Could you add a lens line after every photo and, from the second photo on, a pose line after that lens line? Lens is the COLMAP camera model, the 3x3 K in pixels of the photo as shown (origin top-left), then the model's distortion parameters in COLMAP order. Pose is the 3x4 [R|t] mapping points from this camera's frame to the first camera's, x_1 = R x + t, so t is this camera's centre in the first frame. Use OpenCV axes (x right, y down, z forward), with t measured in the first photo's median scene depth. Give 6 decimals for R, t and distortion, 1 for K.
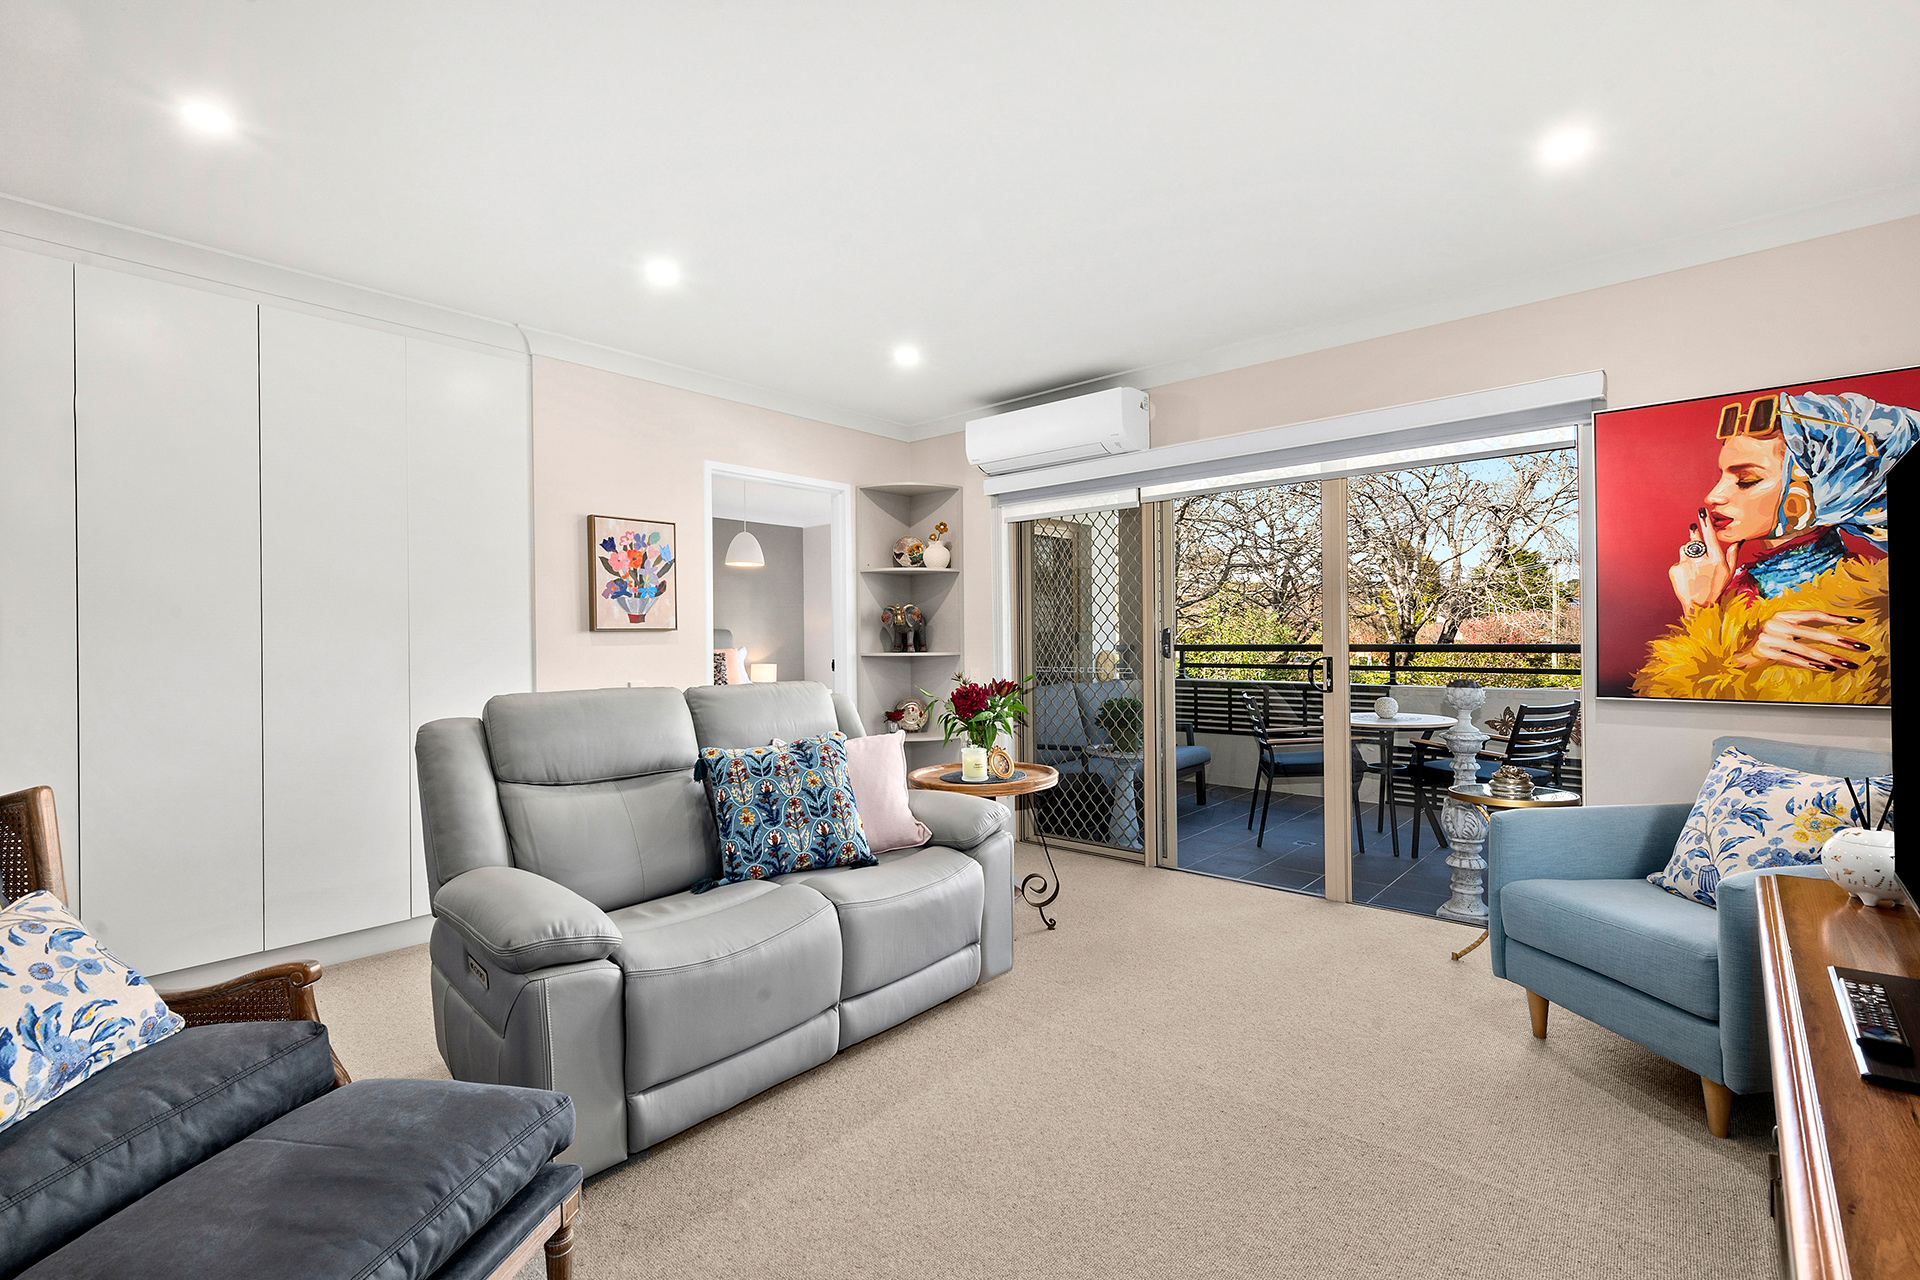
lens RADIAL K [[837.4, 0, 954.5], [0, 837.4, 641.6], [0, 0, 1]] dist [0.000415, -0.000015]
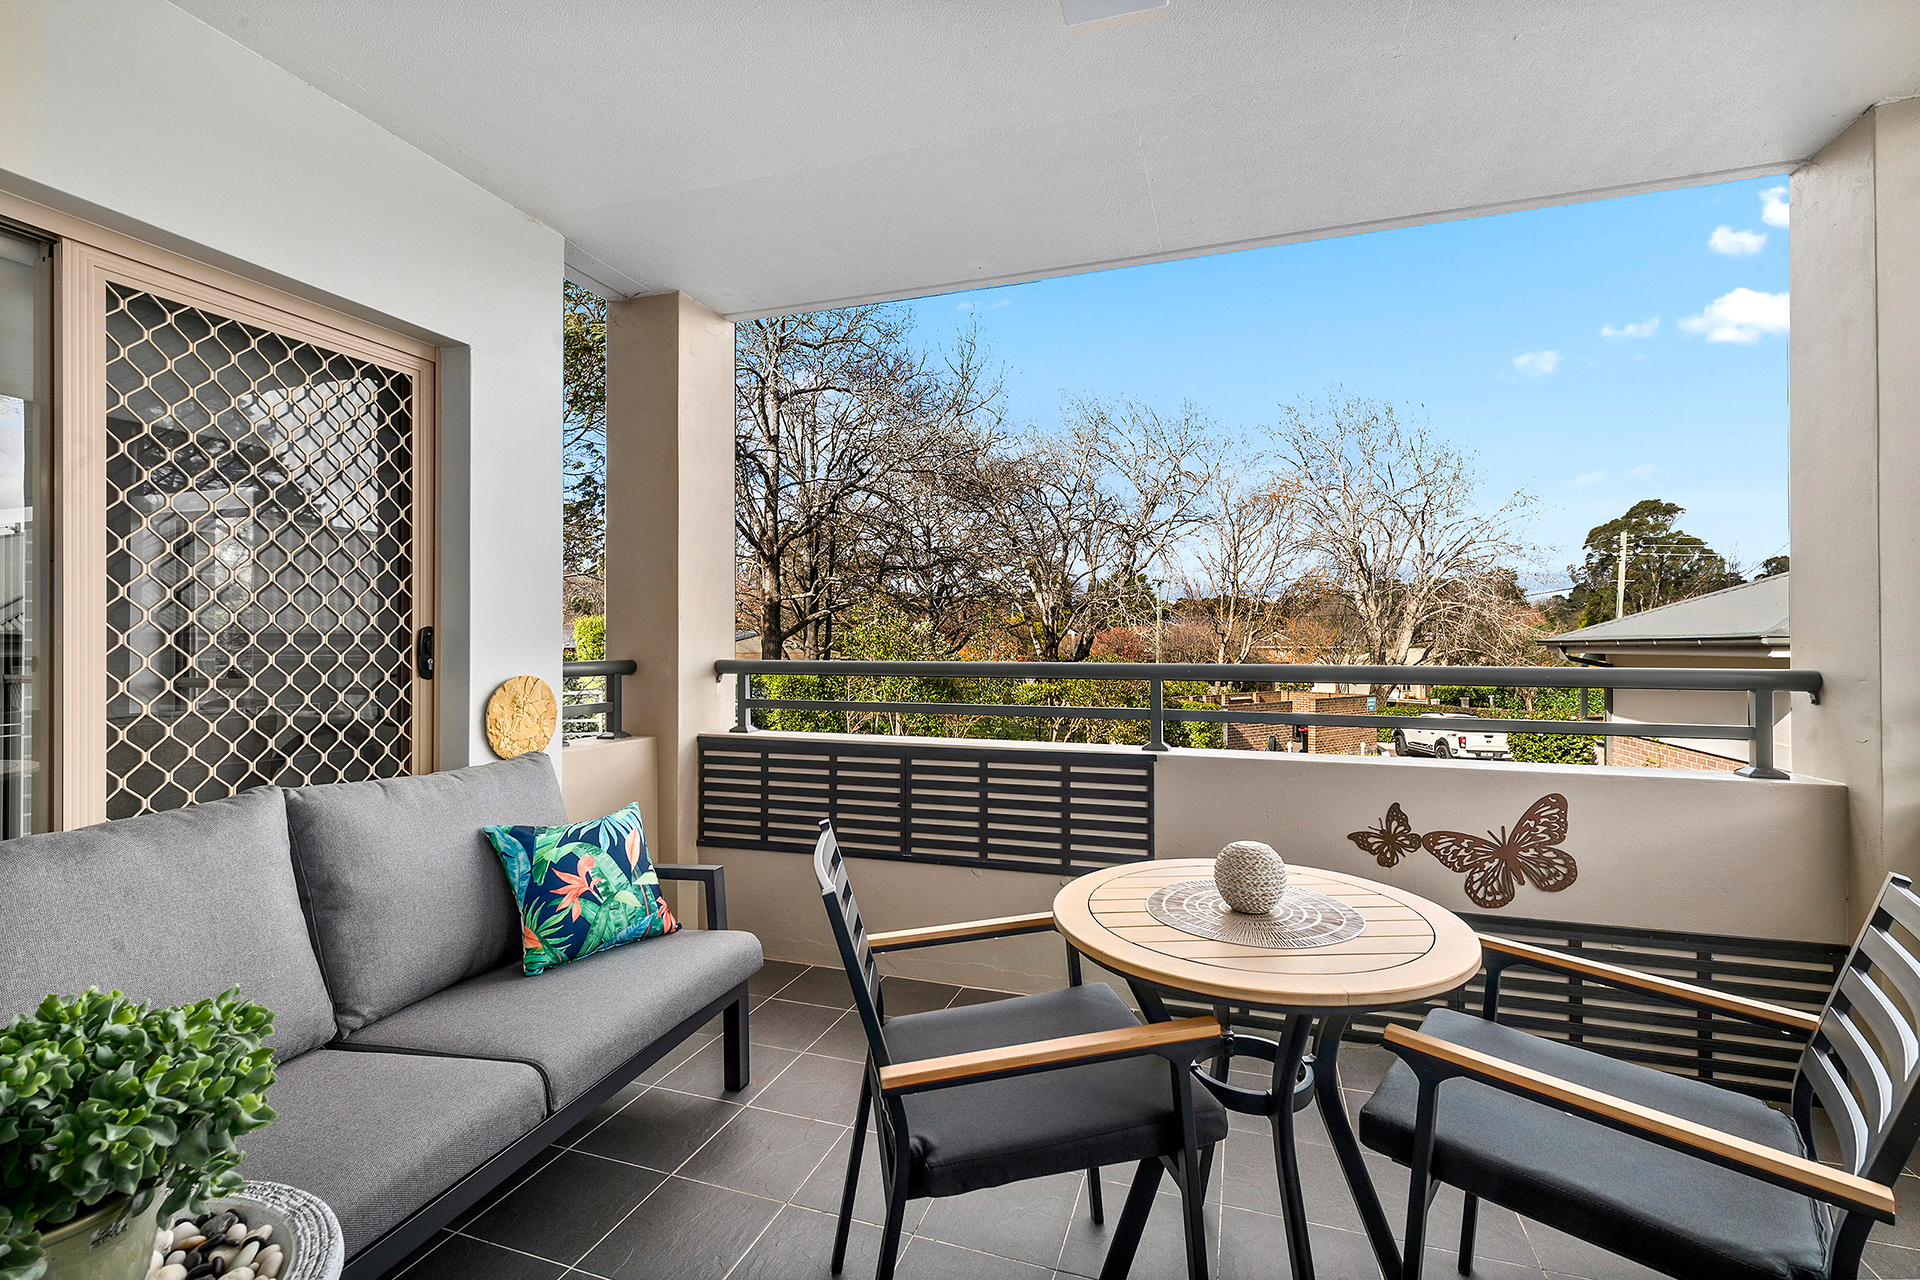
lens RADIAL K [[837.4, 0, 962.6], [0, 837.4, 642.5], [0, 0, 1]] dist [0.000415, -0.000015]
pose [[0.919824, 0.007841, 0.392253, 0.038942], [-0.004286, 0.999941, -0.009938, -0.000581], [-0.392308, 0.007460, 0.919804, 0.099003]]
